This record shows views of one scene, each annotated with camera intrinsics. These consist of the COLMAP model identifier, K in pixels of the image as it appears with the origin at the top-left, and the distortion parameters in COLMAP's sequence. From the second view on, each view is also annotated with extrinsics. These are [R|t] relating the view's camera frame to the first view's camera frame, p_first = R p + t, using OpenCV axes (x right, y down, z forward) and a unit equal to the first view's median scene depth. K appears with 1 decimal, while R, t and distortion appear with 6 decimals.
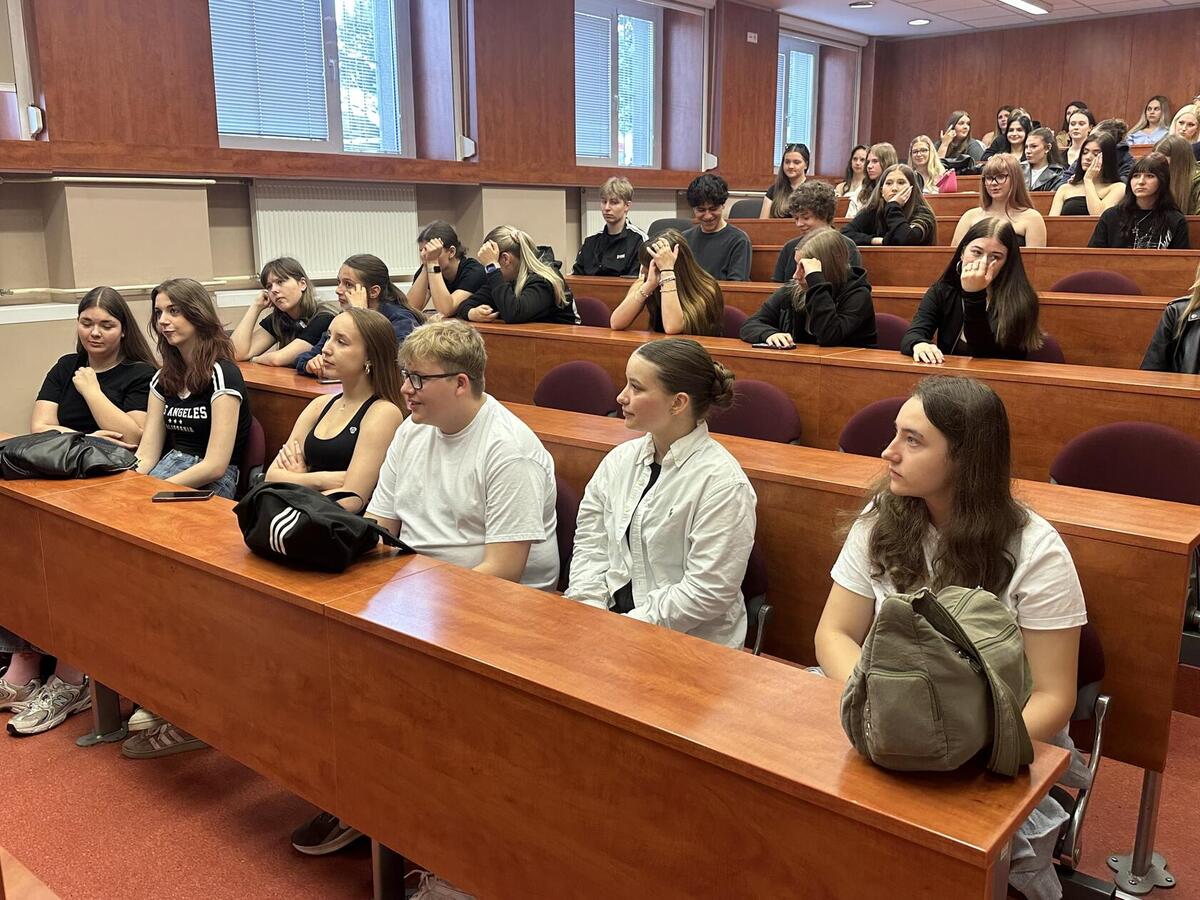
lens RADIAL K [[1059.3, 0, 600.0], [0, 1059.3, 450.0], [0, 0, 1]] dist [0.124522, -0.194123]
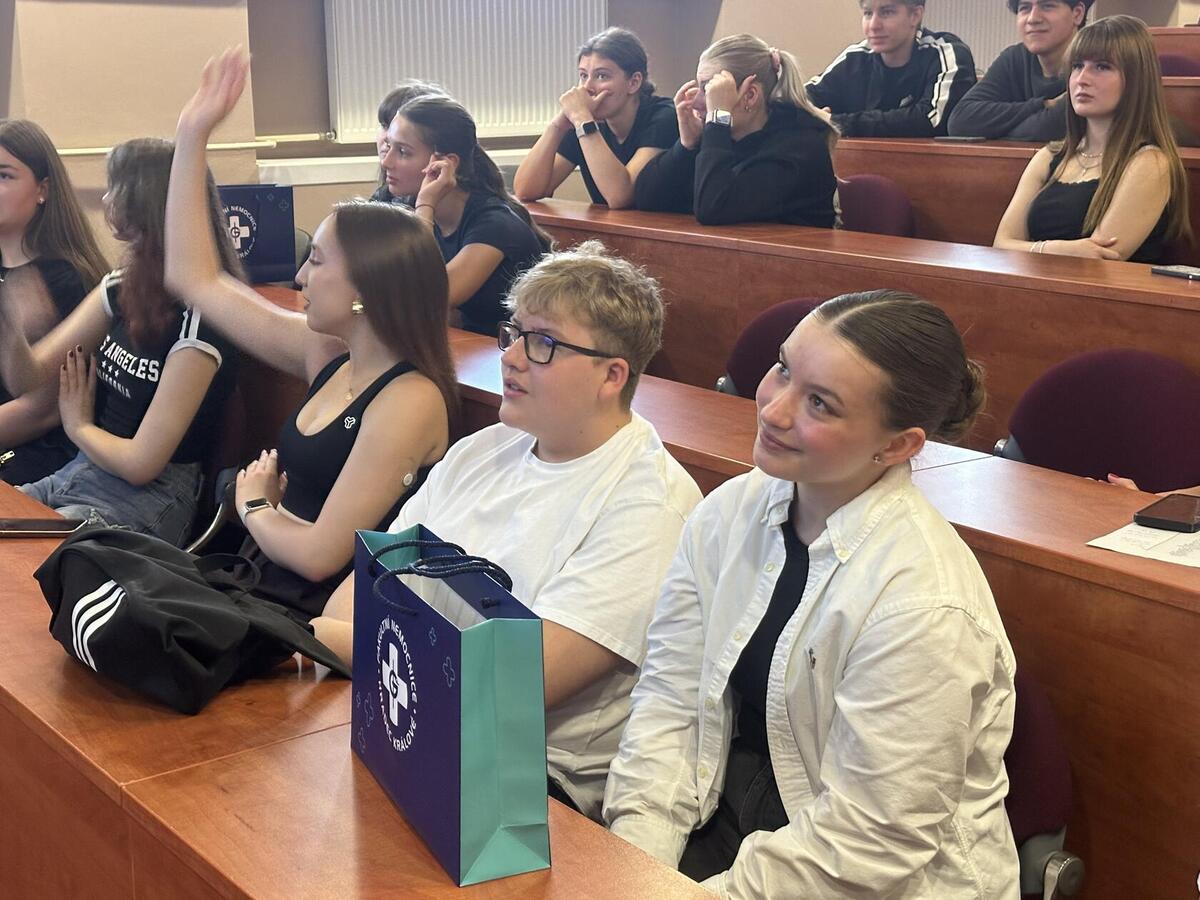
lens RADIAL K [[1764.3, 0, 567.6], [0, 1764.3, 362.3], [0, 0, 1]] dist [0.215185, -0.062004]
pose [[0.969464, 0.039483, -0.242035, 0.105845], [-0.046249, 0.998680, -0.022337, -0.034457], [0.240834, 0.032849, 0.970010, 0.143808]]
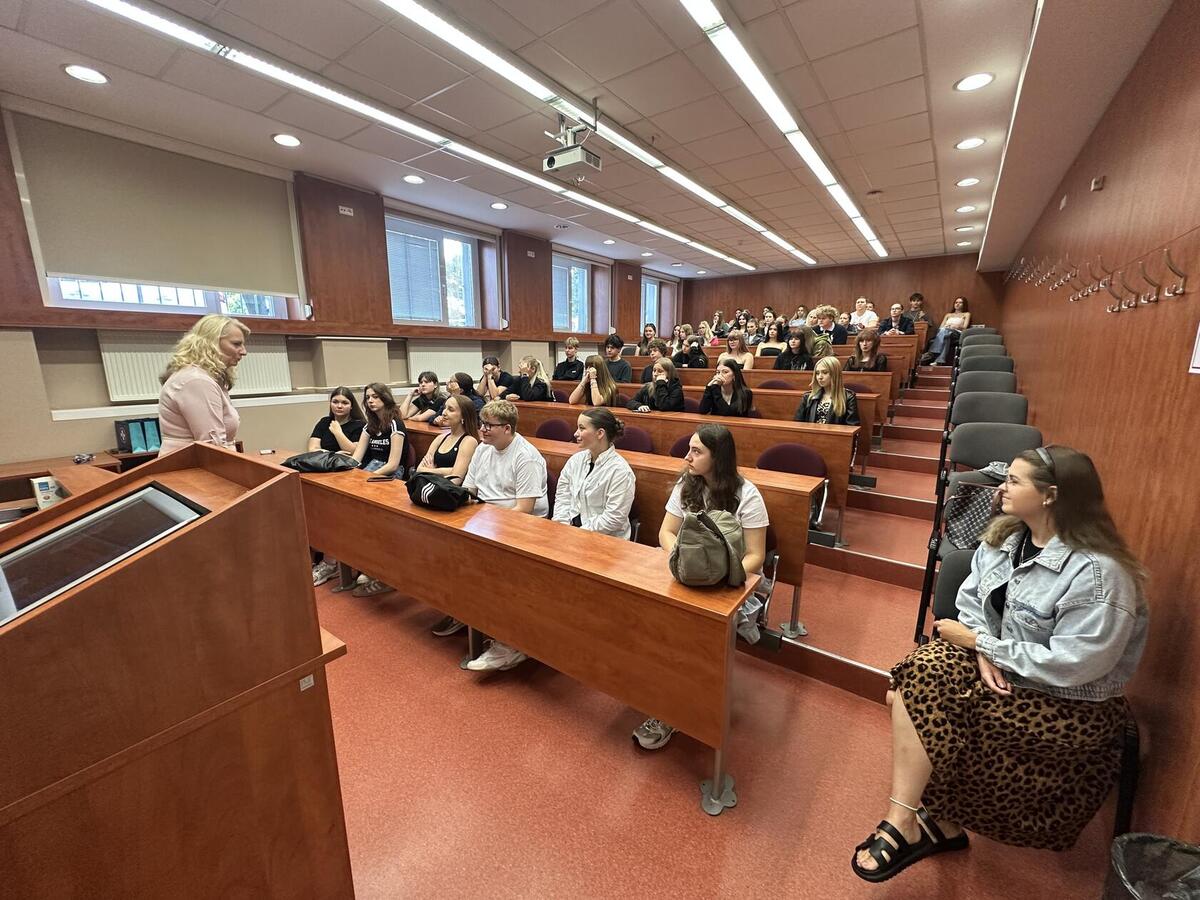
lens RADIAL K [[483.6, 0, 600.0], [0, 483.6, 450.0], [0, 0, 1]] dist [0.000352, -0.000003]
pose [[0.997239, -0.009344, 0.073673, -0.003827], [0.010726, 0.999773, -0.018382, 0.005129], [-0.073485, 0.019122, 0.997113, -0.040515]]
